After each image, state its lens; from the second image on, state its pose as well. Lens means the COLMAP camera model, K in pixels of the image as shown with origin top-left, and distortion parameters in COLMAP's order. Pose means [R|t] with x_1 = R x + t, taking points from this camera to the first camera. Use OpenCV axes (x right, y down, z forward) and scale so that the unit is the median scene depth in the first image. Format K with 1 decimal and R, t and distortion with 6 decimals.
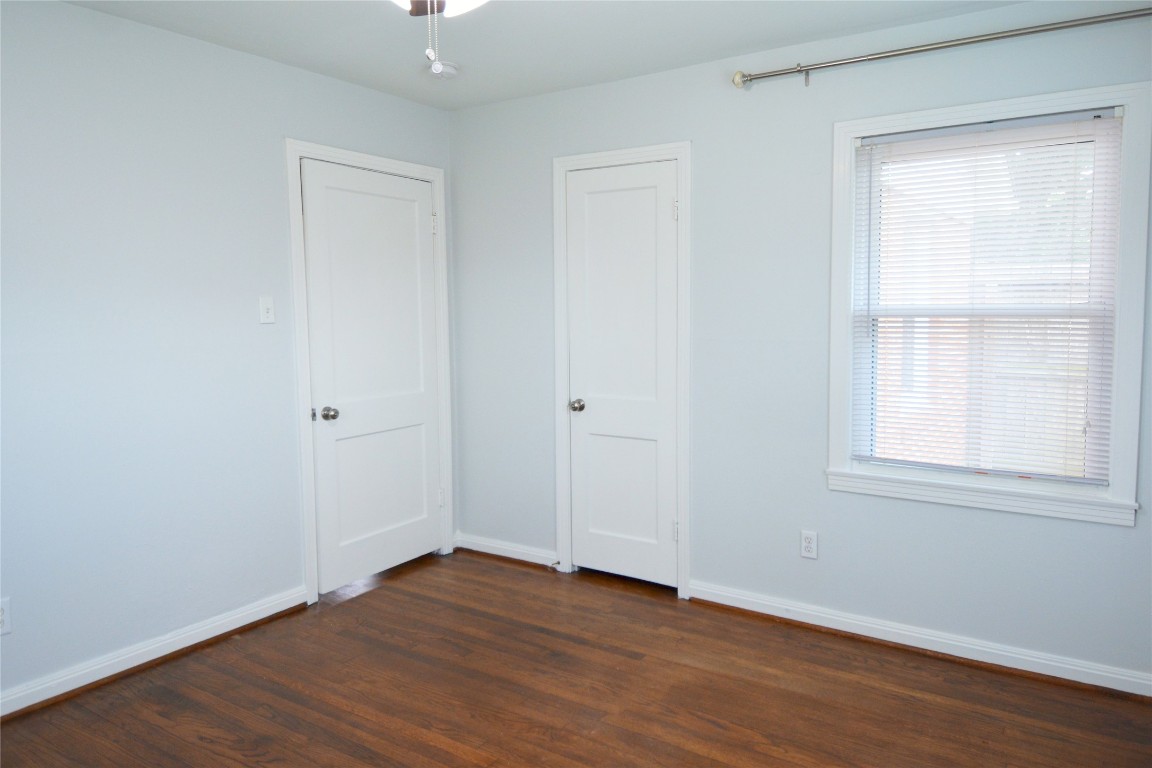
lens RADIAL K [[799.2, 0, 576.0], [0, 799.2, 384.0], [0, 0, 1]] dist [0.003618, 0.000786]
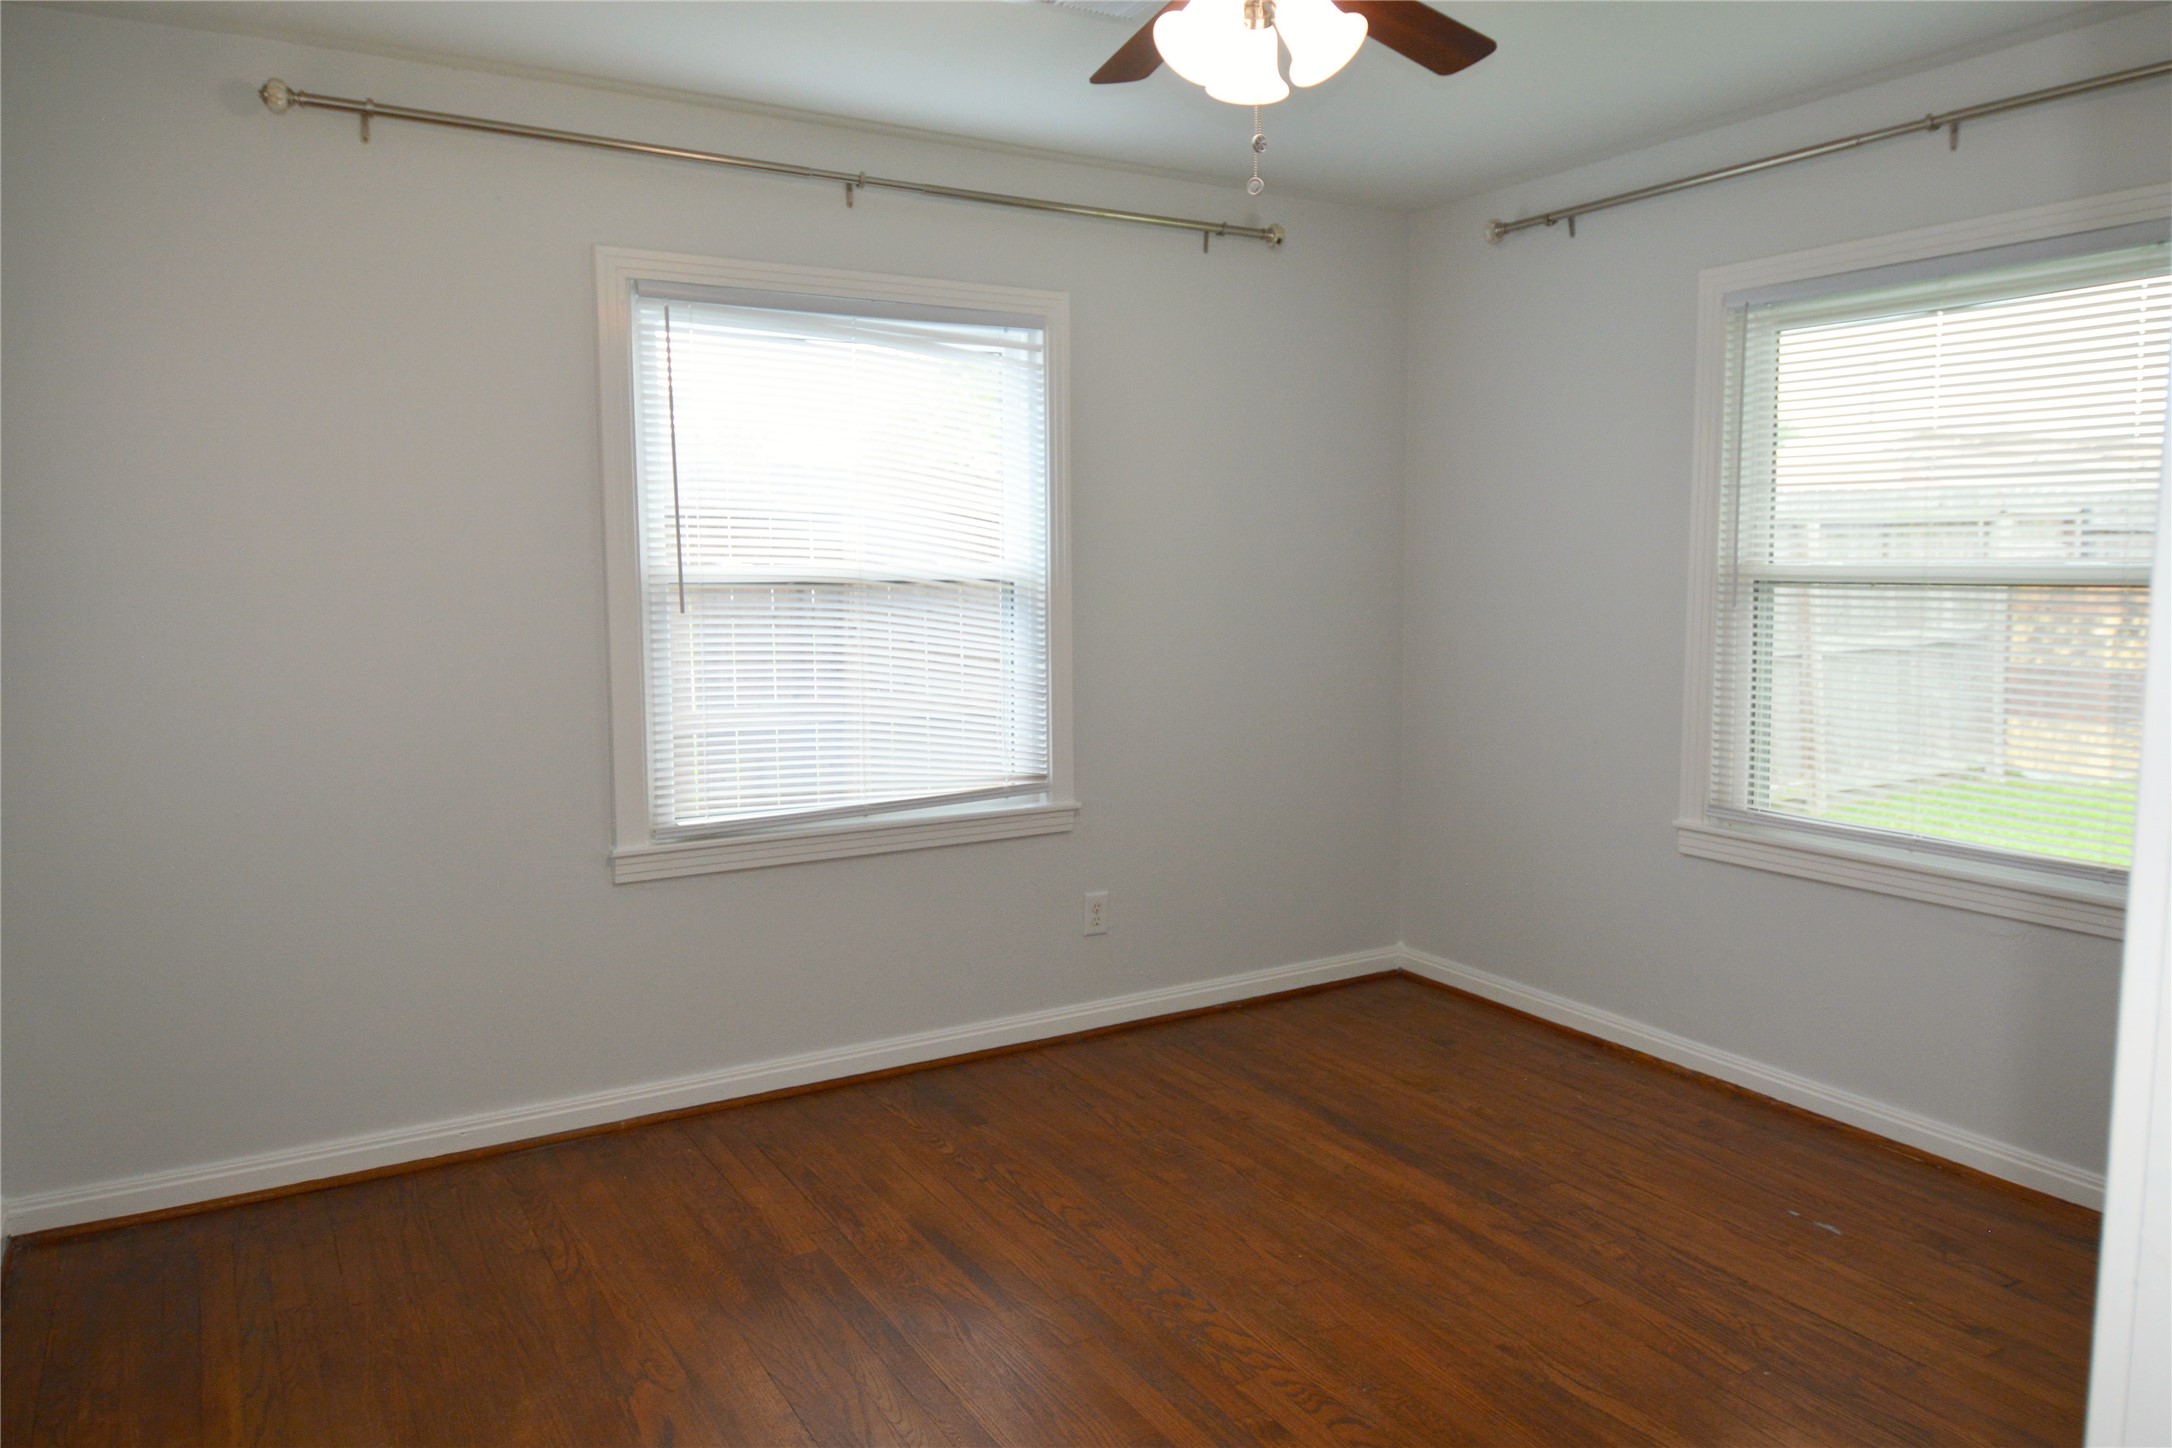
lens RADIAL K [[1473.1, 0, 1117.7], [0, 1473.1, 705.1], [0, 0, 1]] dist [0.000493, 0.000176]
pose [[0.911859, 0.046720, -0.407837, 0.392701], [-0.045166, 0.998889, 0.013445, 0.026178], [0.408012, 0.006161, 0.912956, -0.266480]]
